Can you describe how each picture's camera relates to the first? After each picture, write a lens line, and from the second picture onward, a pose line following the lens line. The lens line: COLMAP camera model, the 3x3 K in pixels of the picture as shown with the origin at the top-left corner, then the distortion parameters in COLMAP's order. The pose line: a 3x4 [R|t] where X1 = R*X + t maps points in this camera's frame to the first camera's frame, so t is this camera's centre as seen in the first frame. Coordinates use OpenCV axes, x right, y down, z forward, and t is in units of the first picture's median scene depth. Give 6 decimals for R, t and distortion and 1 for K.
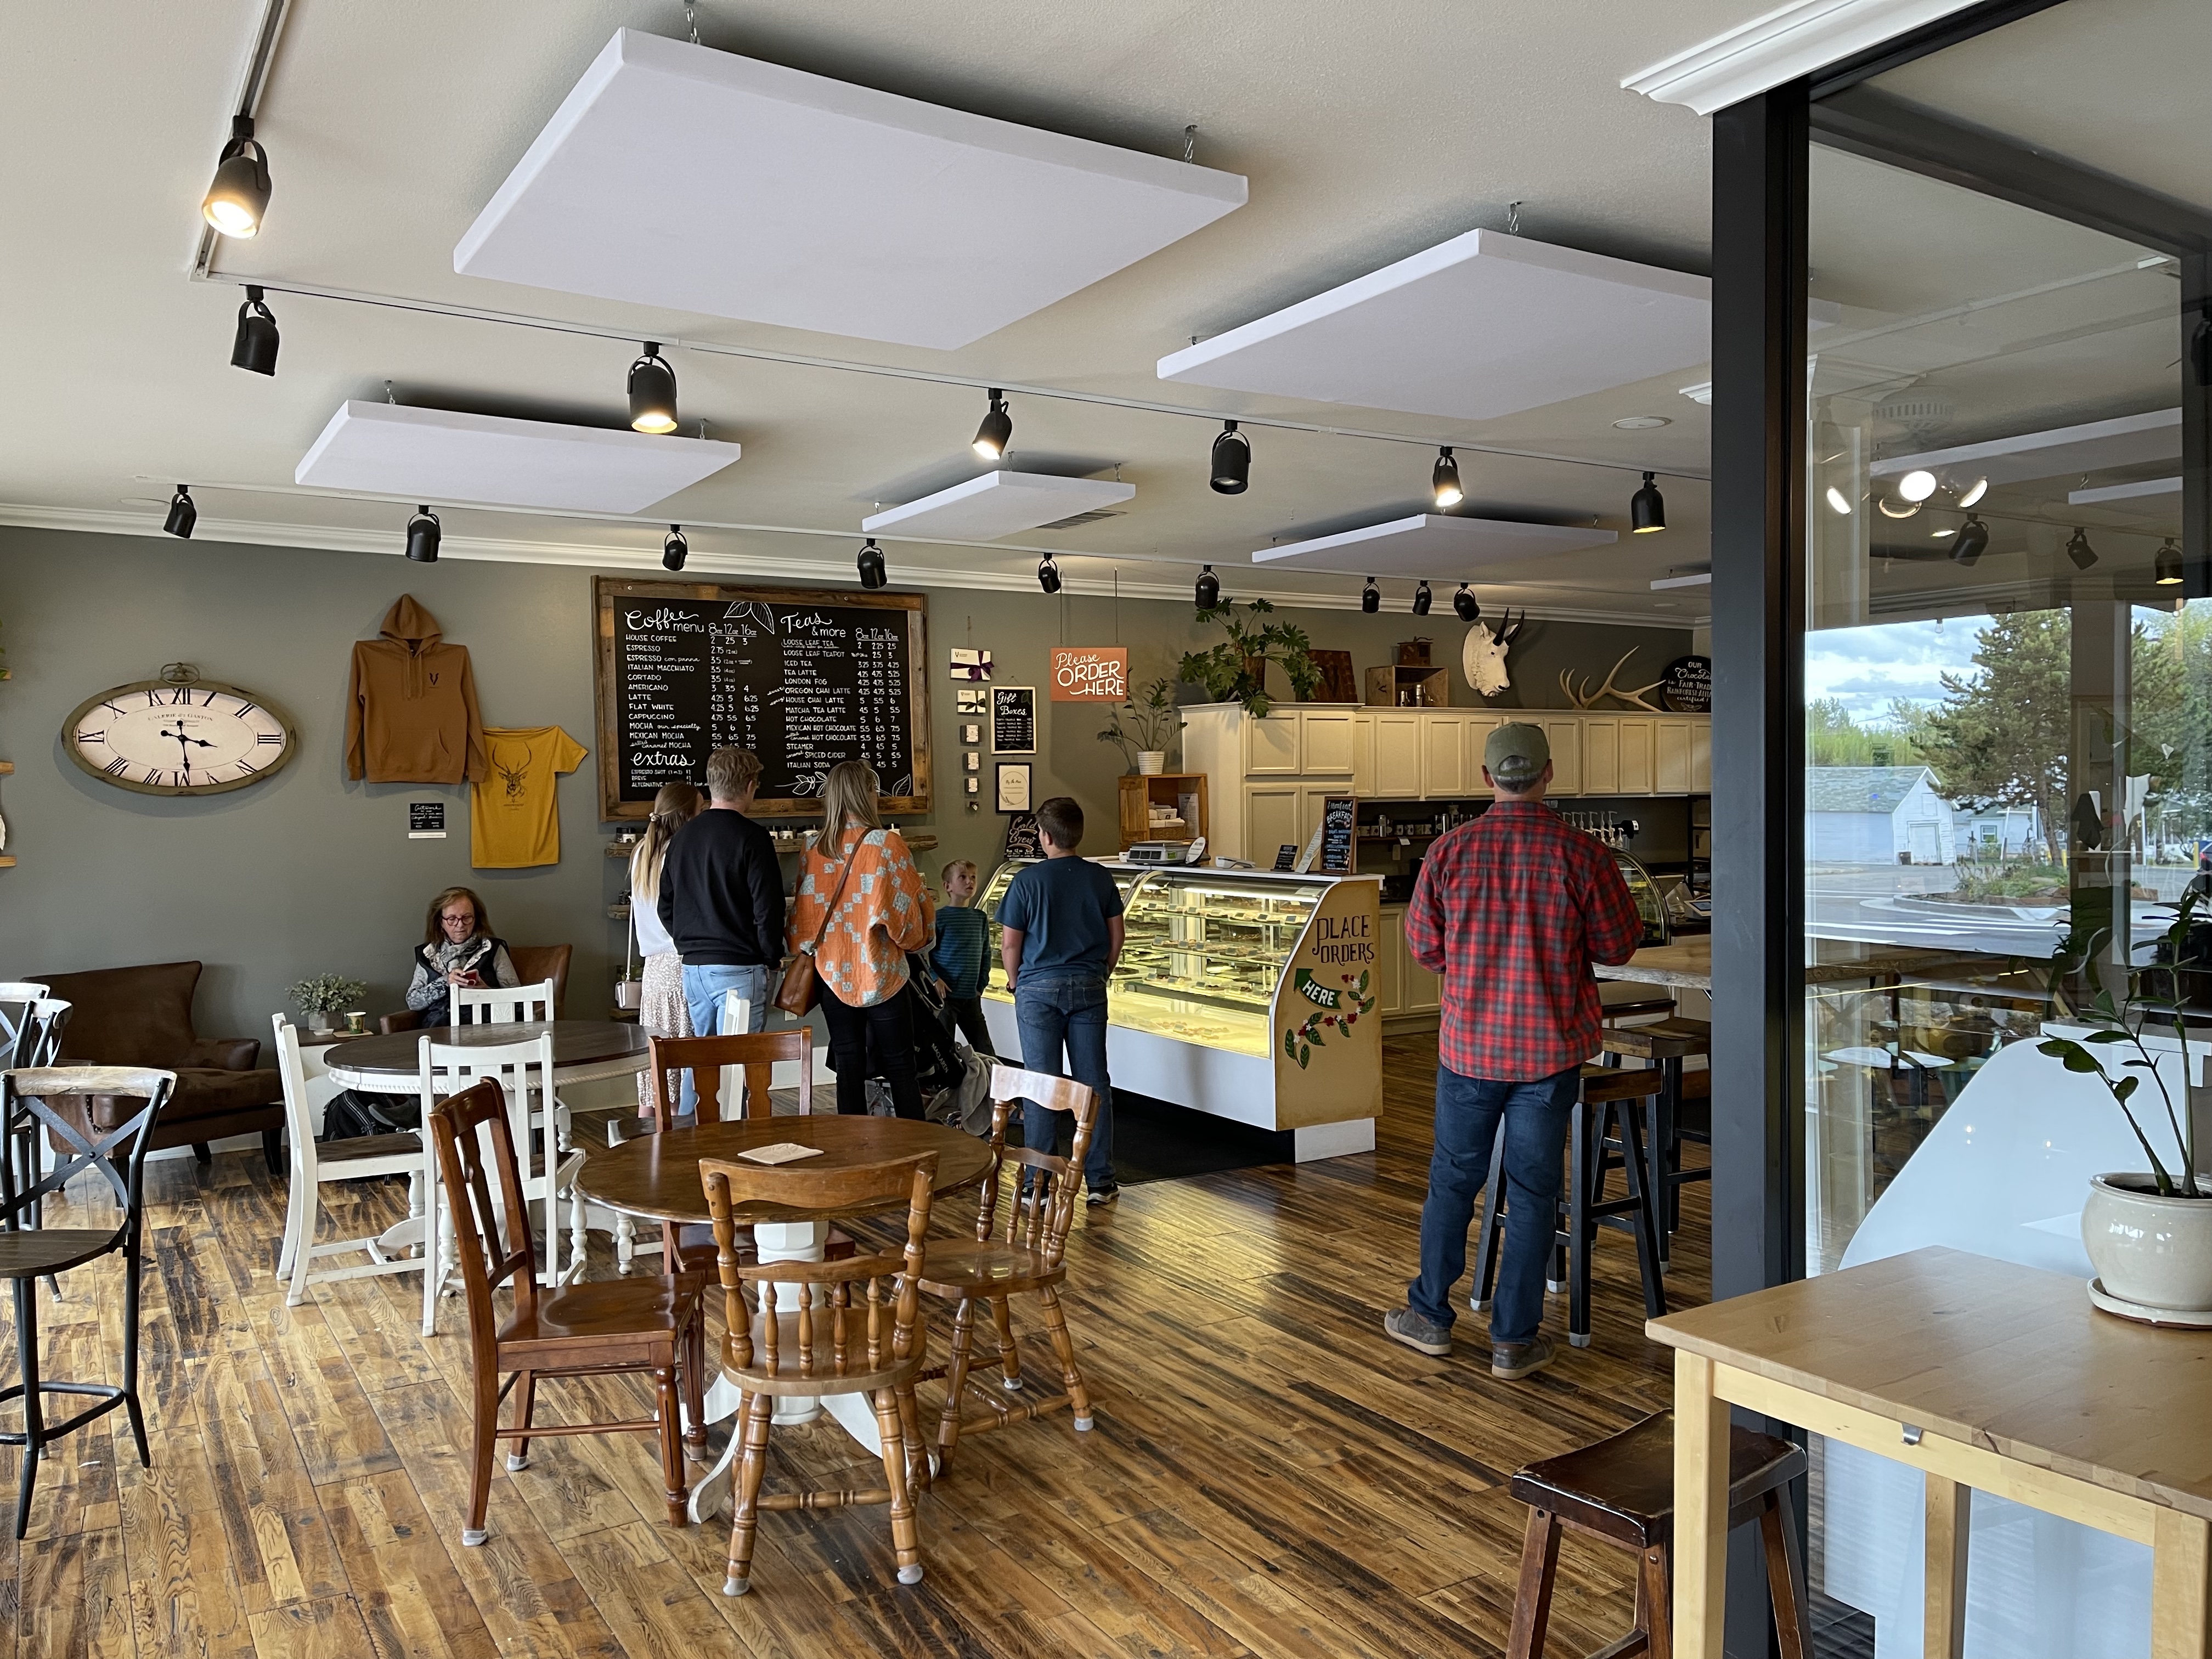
lens RADIAL K [[1694.0, 0, 1107.1], [0, 1694.0, 835.4], [0, 0, 1]] dist [0.010536, 0.000715]
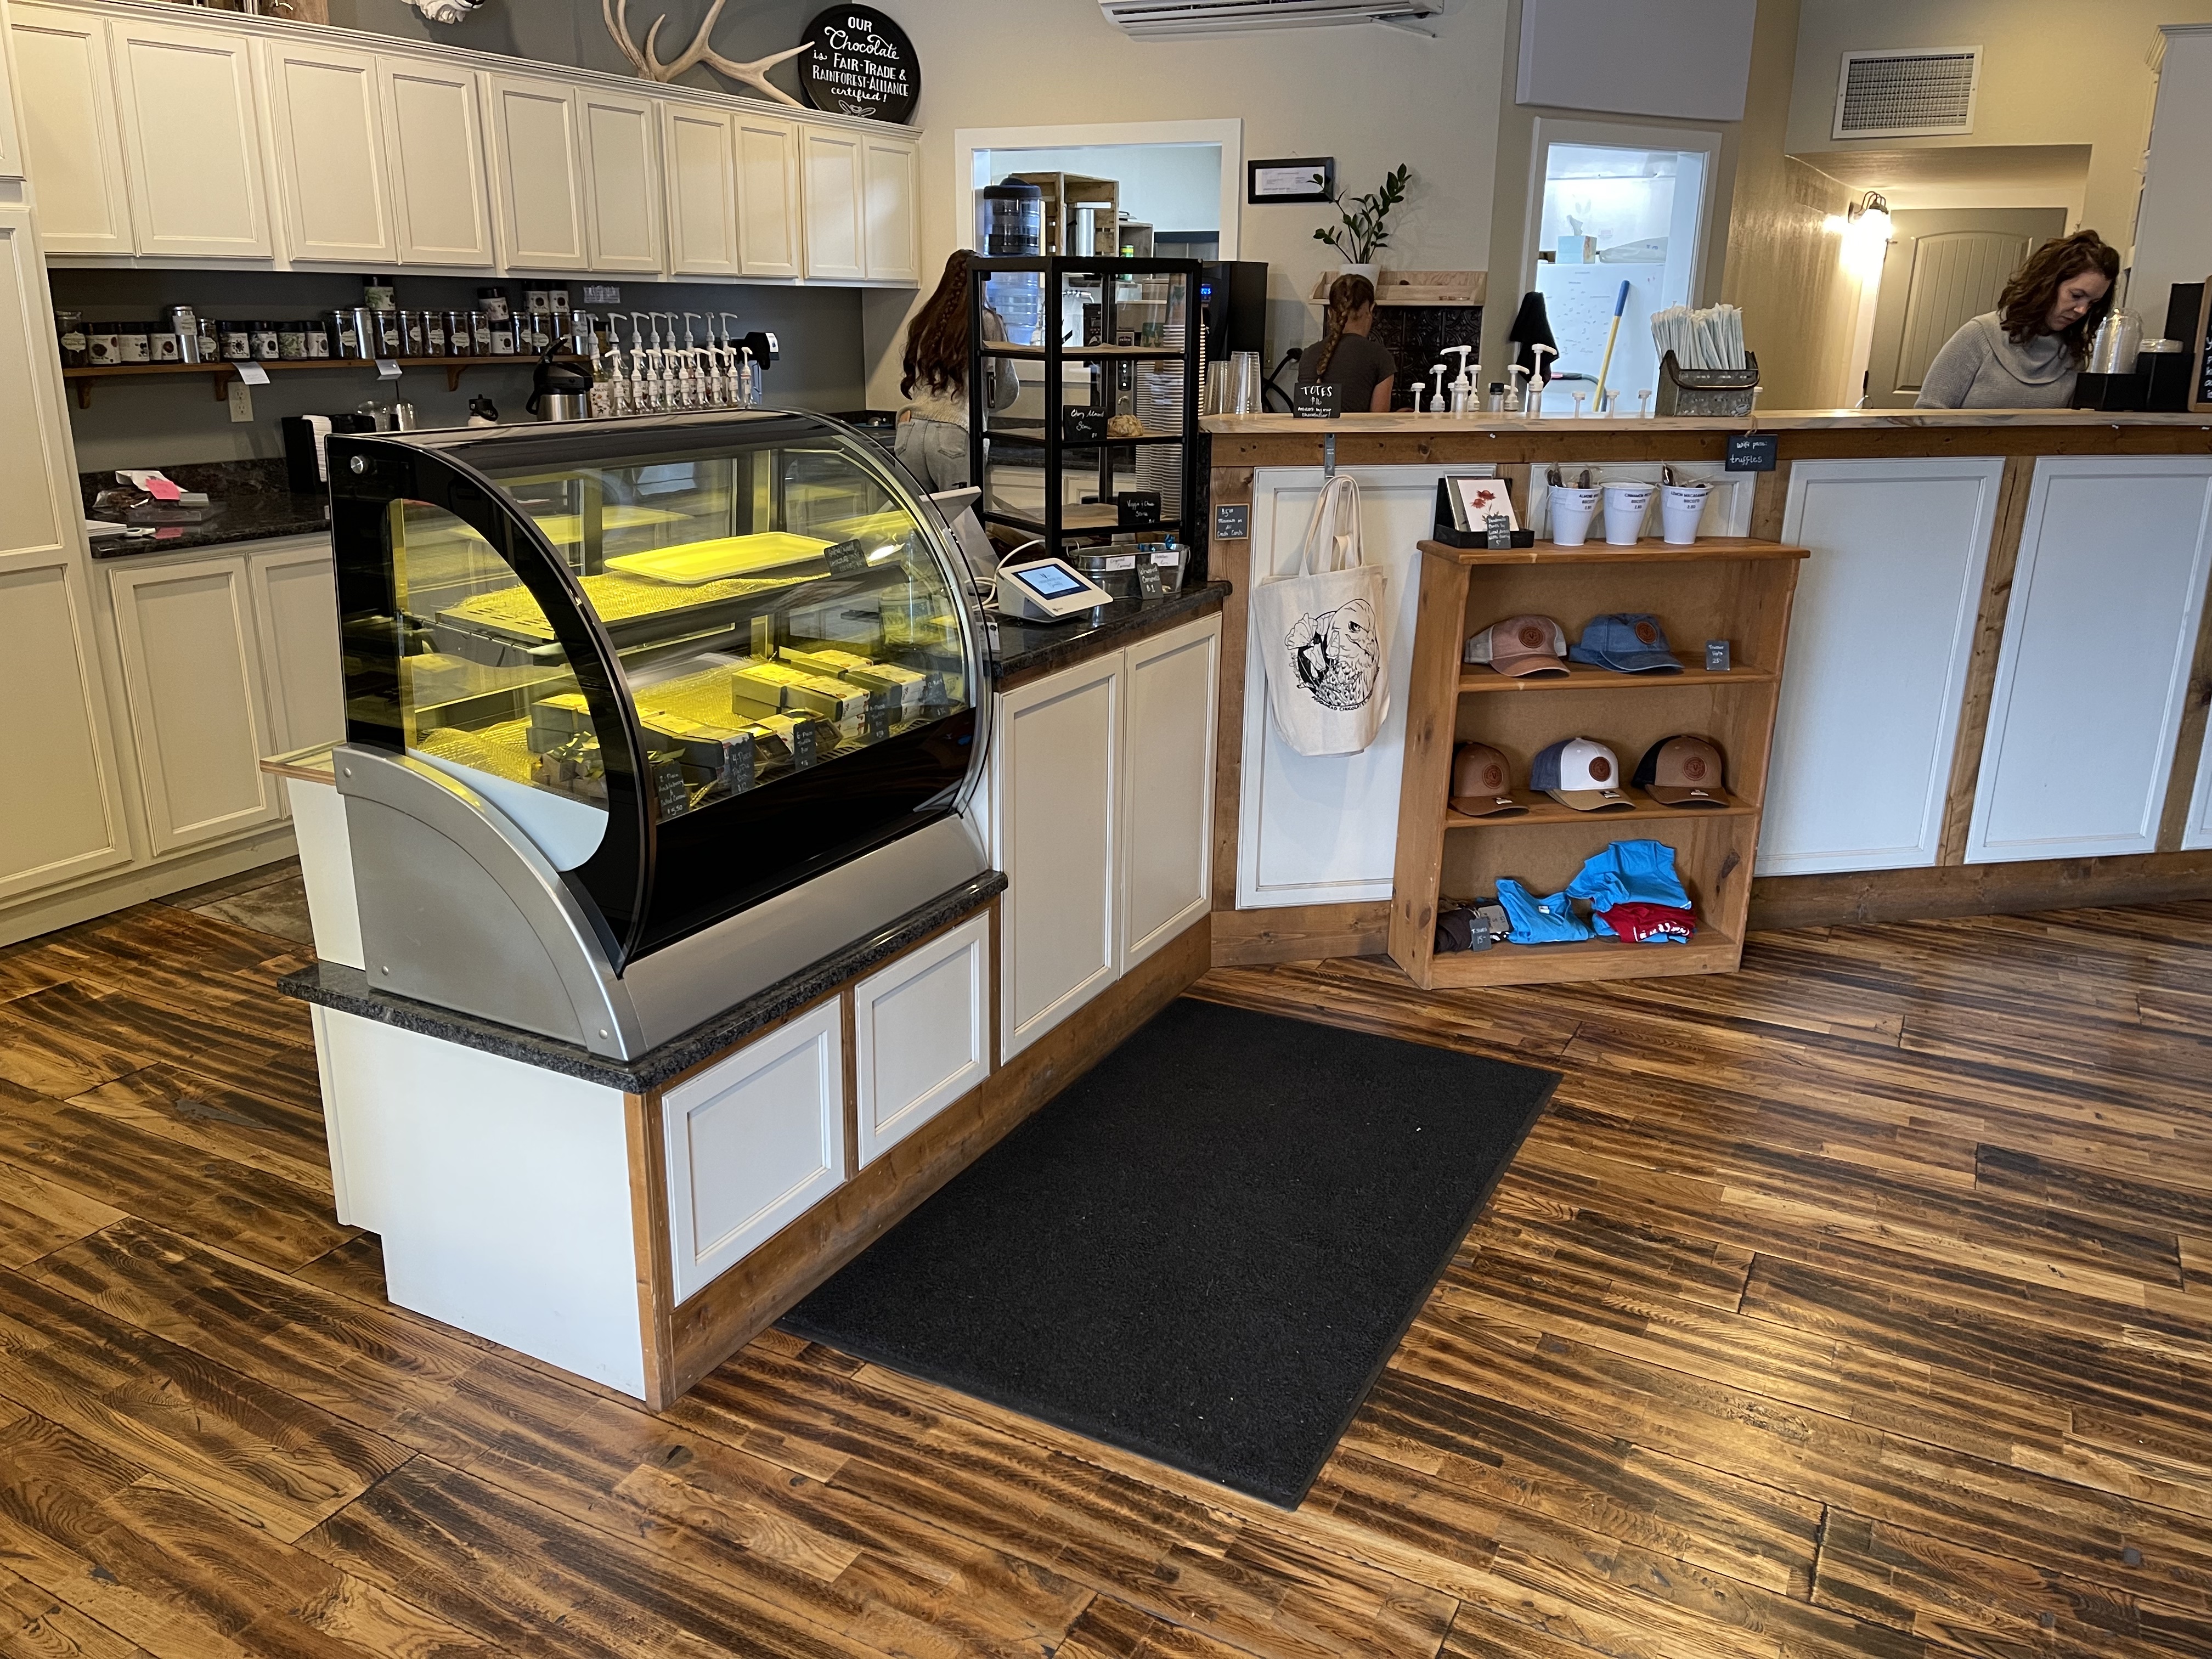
lens RADIAL K [[1694.0, 0, 1103.8], [0, 1694.0, 830.8], [0, 0, 1]] dist [0.010536, 0.000715]
pose [[0.859650, -0.128931, 0.494347, 0.125835], [-0.012206, 0.962171, 0.272172, -0.004685], [-0.510738, -0.240007, 0.825557, 0.492602]]
